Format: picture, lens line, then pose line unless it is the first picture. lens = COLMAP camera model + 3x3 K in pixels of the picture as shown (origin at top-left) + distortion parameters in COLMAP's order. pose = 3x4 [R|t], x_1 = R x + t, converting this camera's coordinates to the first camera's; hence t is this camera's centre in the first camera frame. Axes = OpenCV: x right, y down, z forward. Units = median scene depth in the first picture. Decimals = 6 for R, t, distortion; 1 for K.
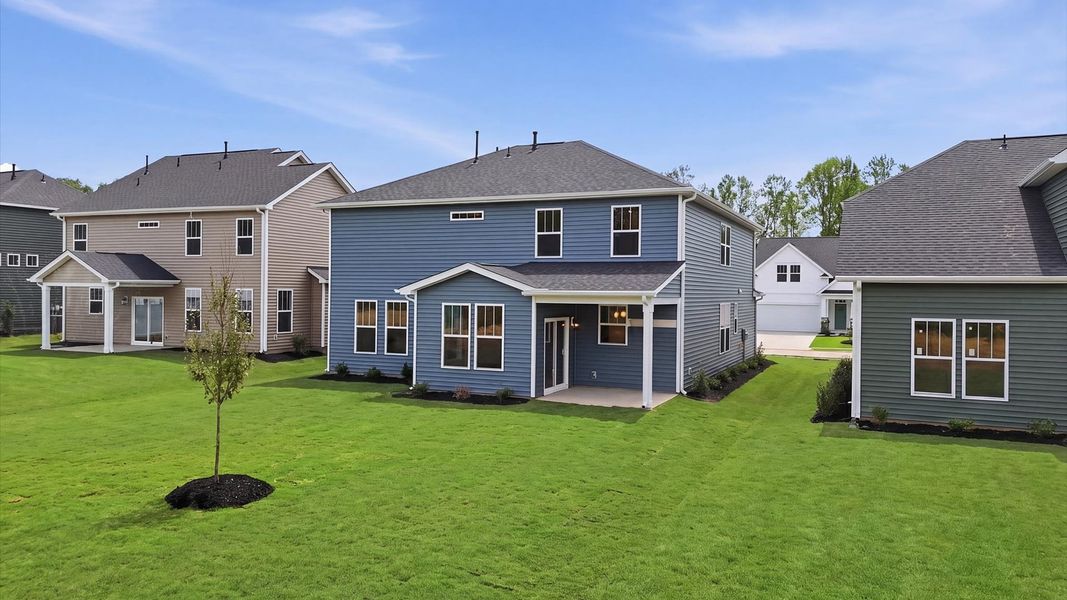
lens RADIAL K [[780.0, 0, 533.0], [0, 780.0, 298.7], [0, 0, 1]] dist [0.075041, 0.001156]
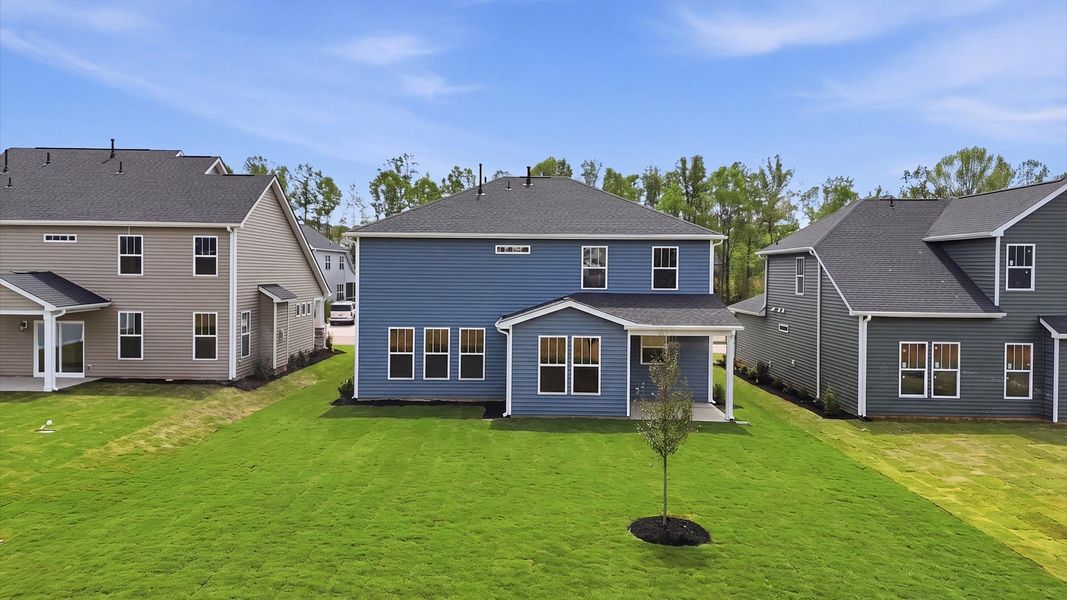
lens RADIAL K [[780.0, 0, 532.4], [0, 780.0, 299.5], [0, 0, 1]] dist [0.075041, 0.001156]
pose [[0.916465, -0.014755, 0.399844, -0.543415], [0.003360, 0.999568, 0.029184, -0.075049], [-0.400102, -0.025402, 0.916119, -0.005936]]
